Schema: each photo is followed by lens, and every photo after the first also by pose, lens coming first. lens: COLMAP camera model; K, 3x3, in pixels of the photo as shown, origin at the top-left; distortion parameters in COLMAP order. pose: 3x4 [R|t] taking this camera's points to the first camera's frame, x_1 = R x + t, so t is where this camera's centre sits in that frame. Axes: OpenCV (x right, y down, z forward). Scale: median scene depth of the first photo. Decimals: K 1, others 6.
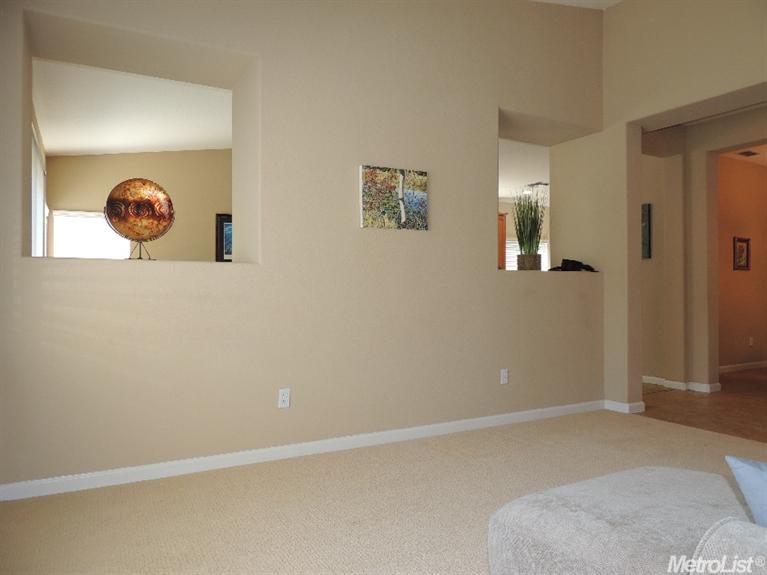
lens RADIAL K [[544.3, 0, 383.5], [0, 544.3, 287.5], [0, 0, 1]] dist [-0.007672, -0.006176]
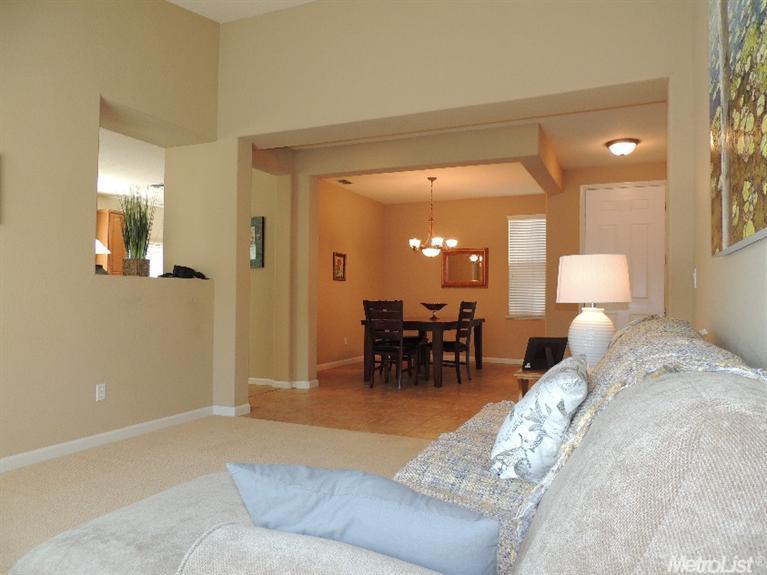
lens RADIAL K [[544.3, 0, 383.5], [0, 544.3, 287.5], [0, 0, 1]] dist [-0.007672, -0.006176]
pose [[0.810904, 0.018297, 0.584894, 0.065631], [-0.014010, 0.999832, -0.011854, -0.006020], [-0.585012, 0.001418, 0.811023, -0.009316]]
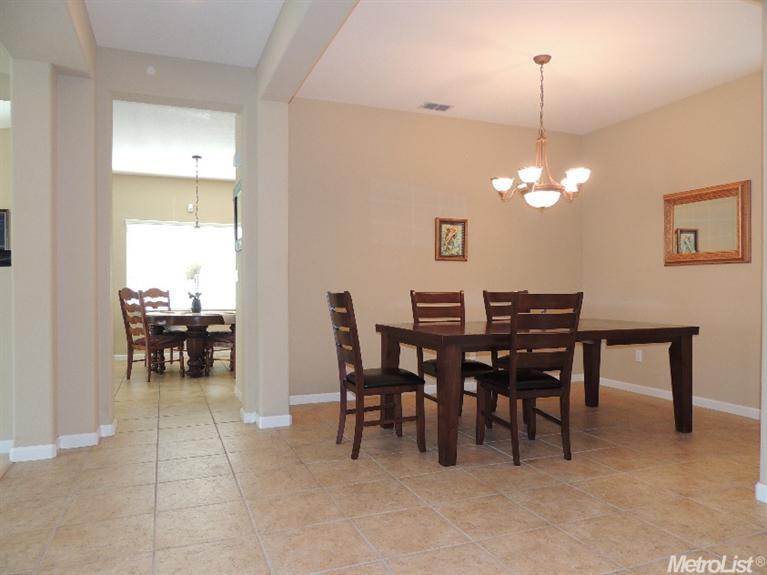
lens RADIAL K [[544.3, 0, 383.5], [0, 544.3, 287.5], [0, 0, 1]] dist [-0.007672, -0.006176]
pose [[0.993386, -0.005768, -0.114677, 0.819211], [0.006815, 0.999939, 0.008744, -0.002740], [0.114619, -0.009467, 0.993364, 0.285440]]
